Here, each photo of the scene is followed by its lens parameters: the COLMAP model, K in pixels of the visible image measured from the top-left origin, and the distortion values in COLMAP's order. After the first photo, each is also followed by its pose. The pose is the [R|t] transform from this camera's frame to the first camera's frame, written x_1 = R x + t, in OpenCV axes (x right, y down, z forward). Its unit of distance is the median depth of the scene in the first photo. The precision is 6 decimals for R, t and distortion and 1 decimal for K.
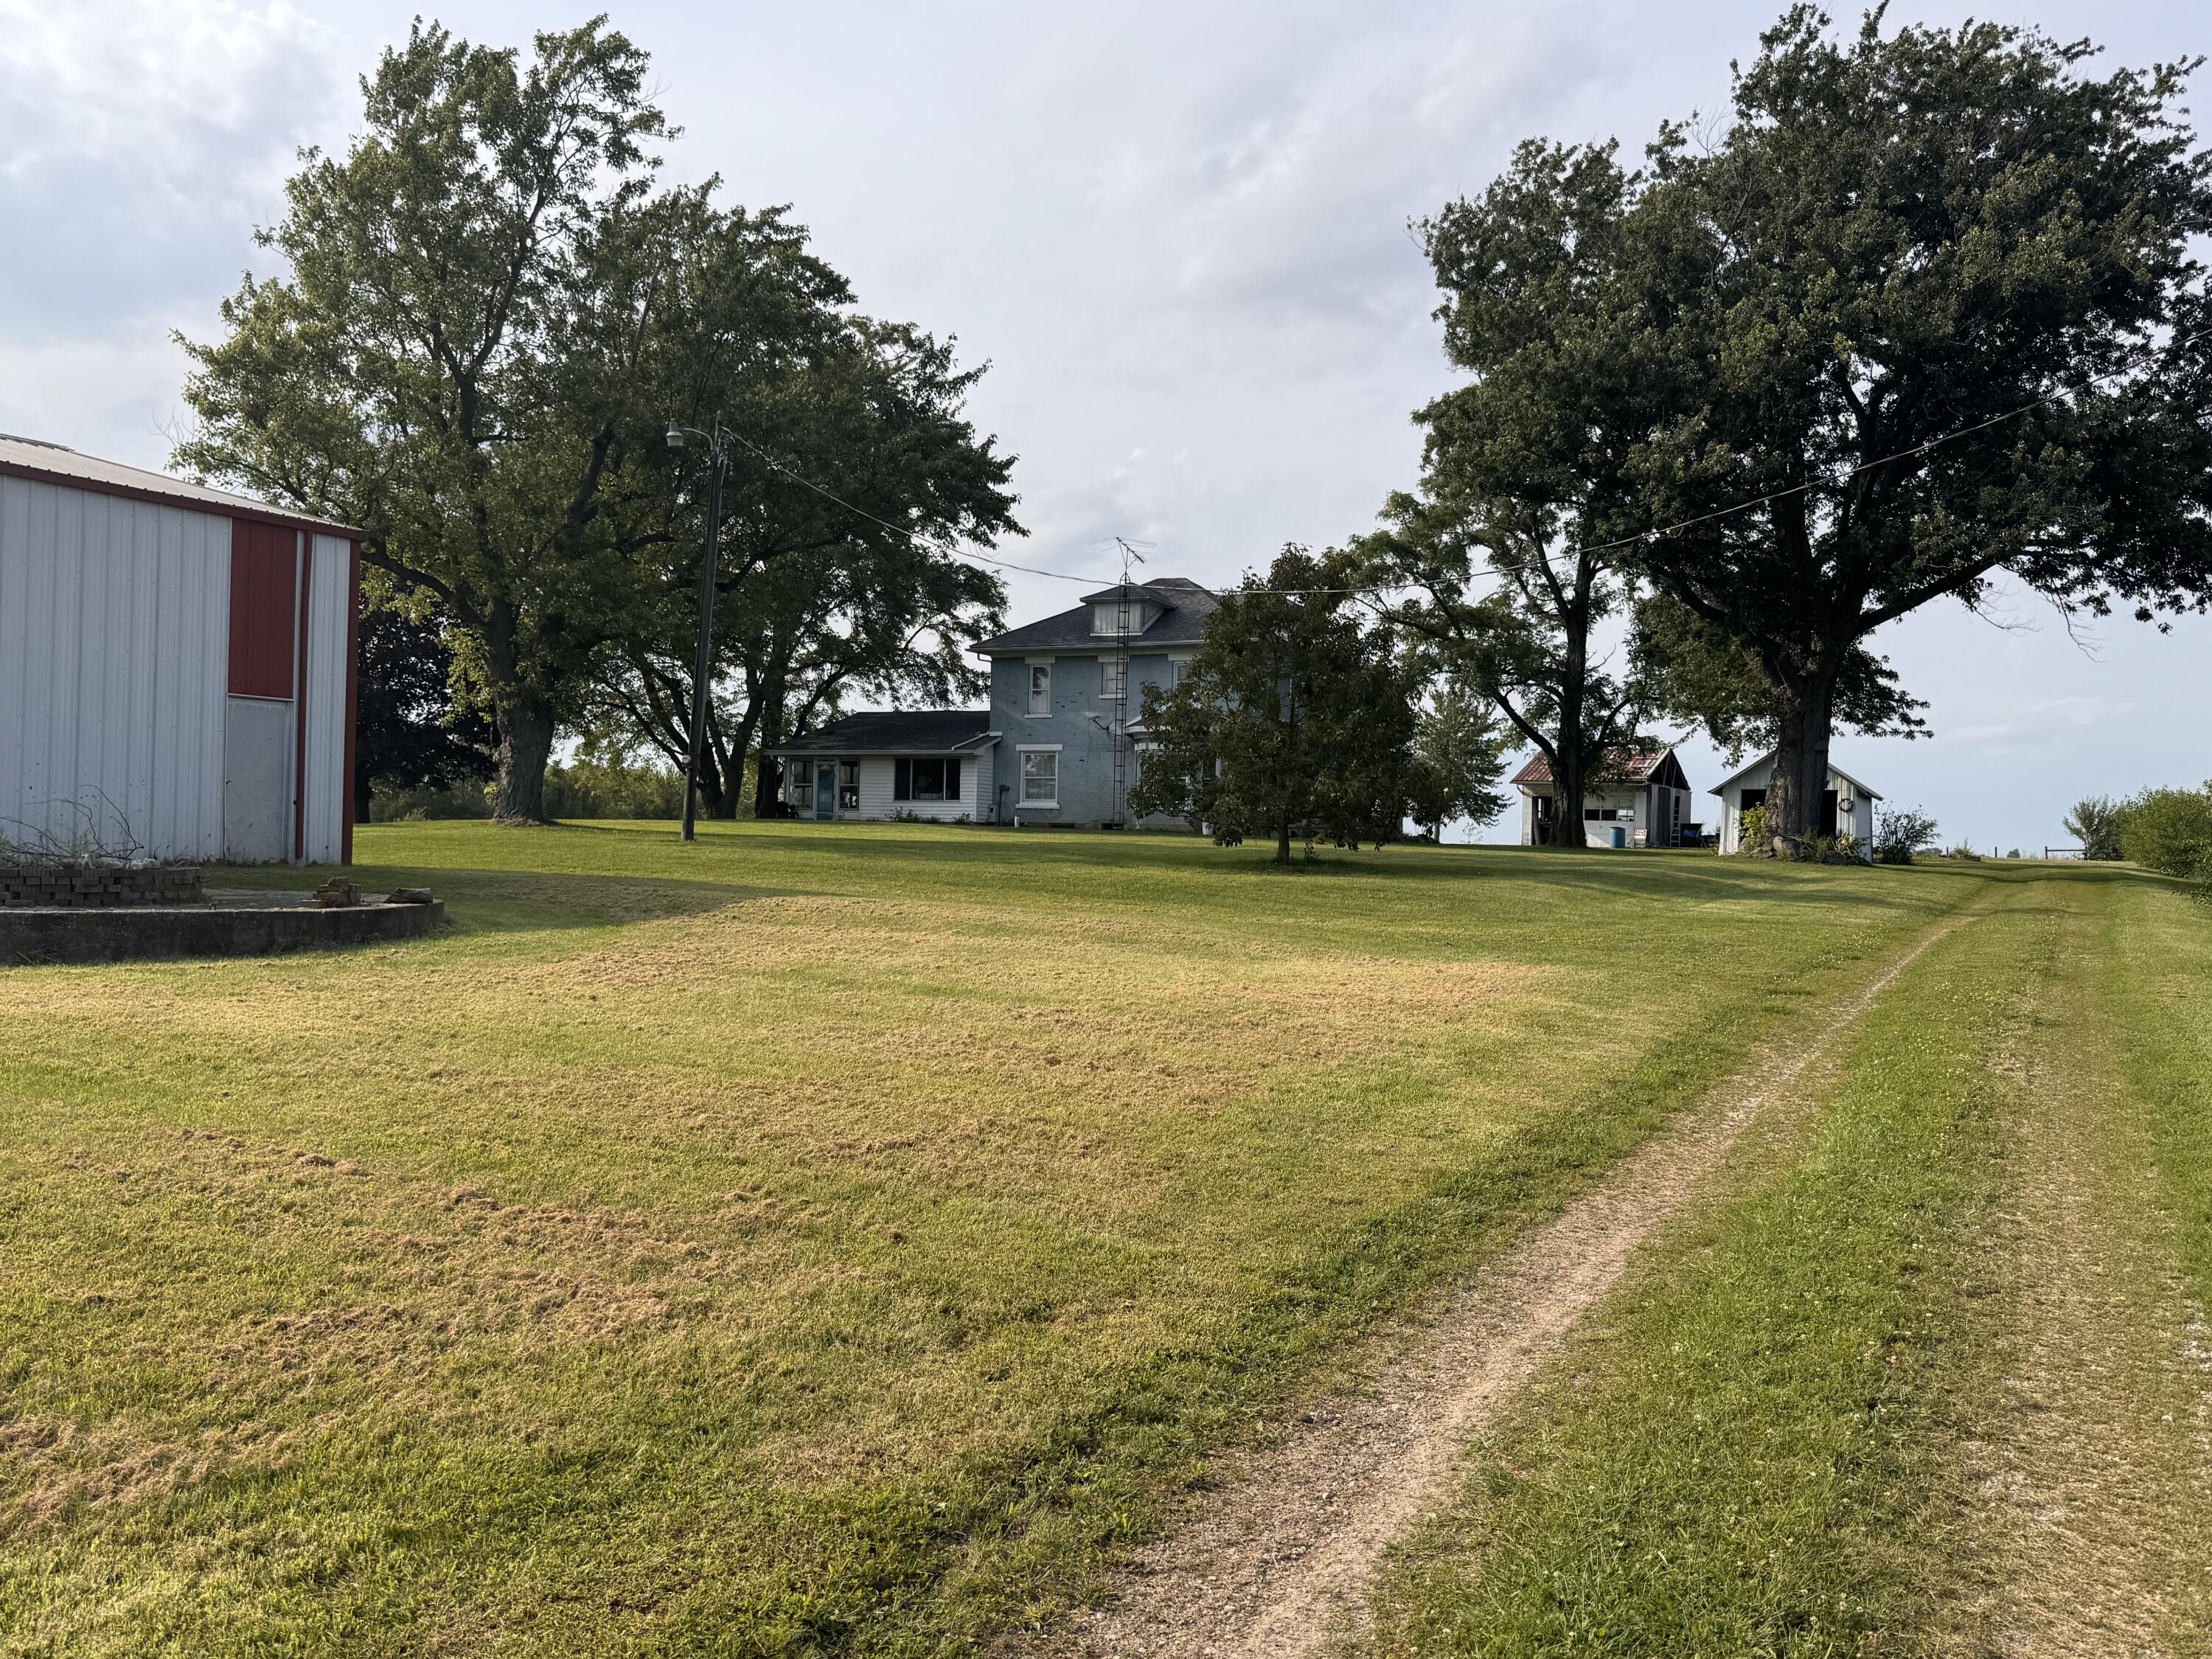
lens RADIAL K [[1938.3, 0, 1101.5], [0, 1938.3, 830.1], [0, 0, 1]] dist [0.014840, 0.001773]
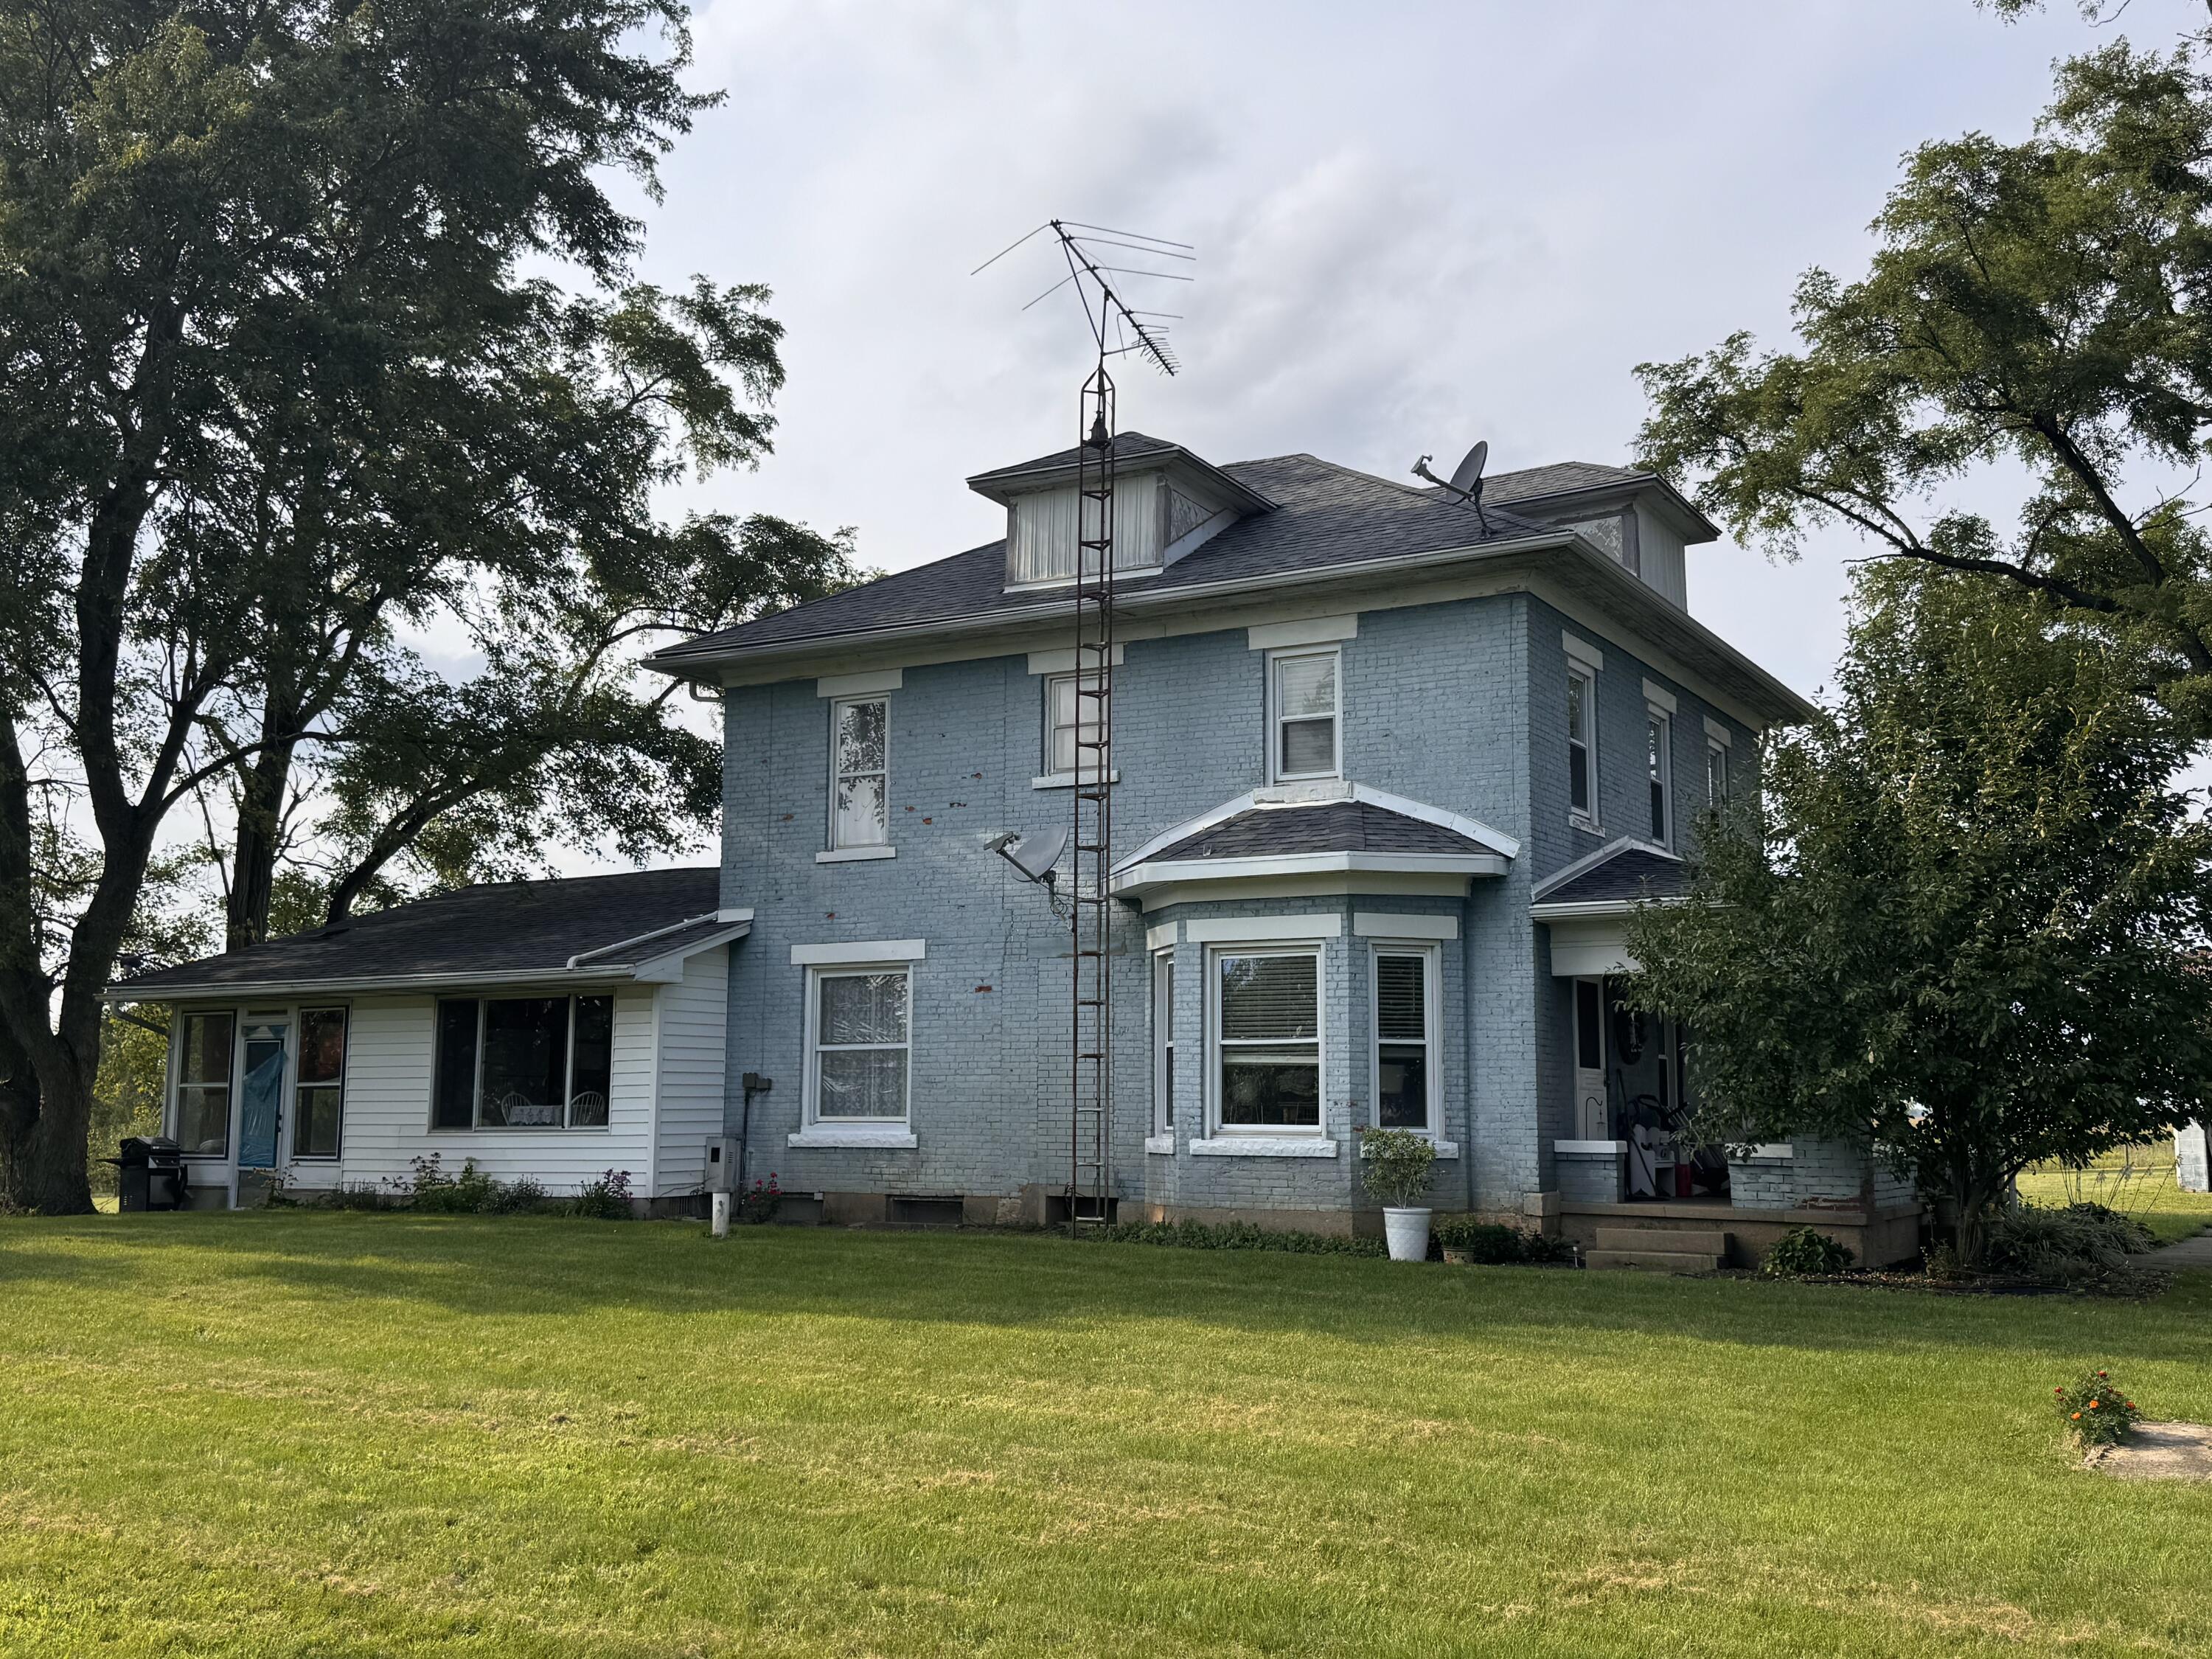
lens RADIAL K [[2187.9, 0, 1105.1], [0, 2187.9, 835.2], [0, 0, 1]] dist [0.077954, 0.000000]
pose [[0.997497, -0.028537, -0.064690, 0.032344], [0.020849, 0.992967, -0.116540, -0.019034], [0.067561, 0.114899, 0.991077, 0.644002]]
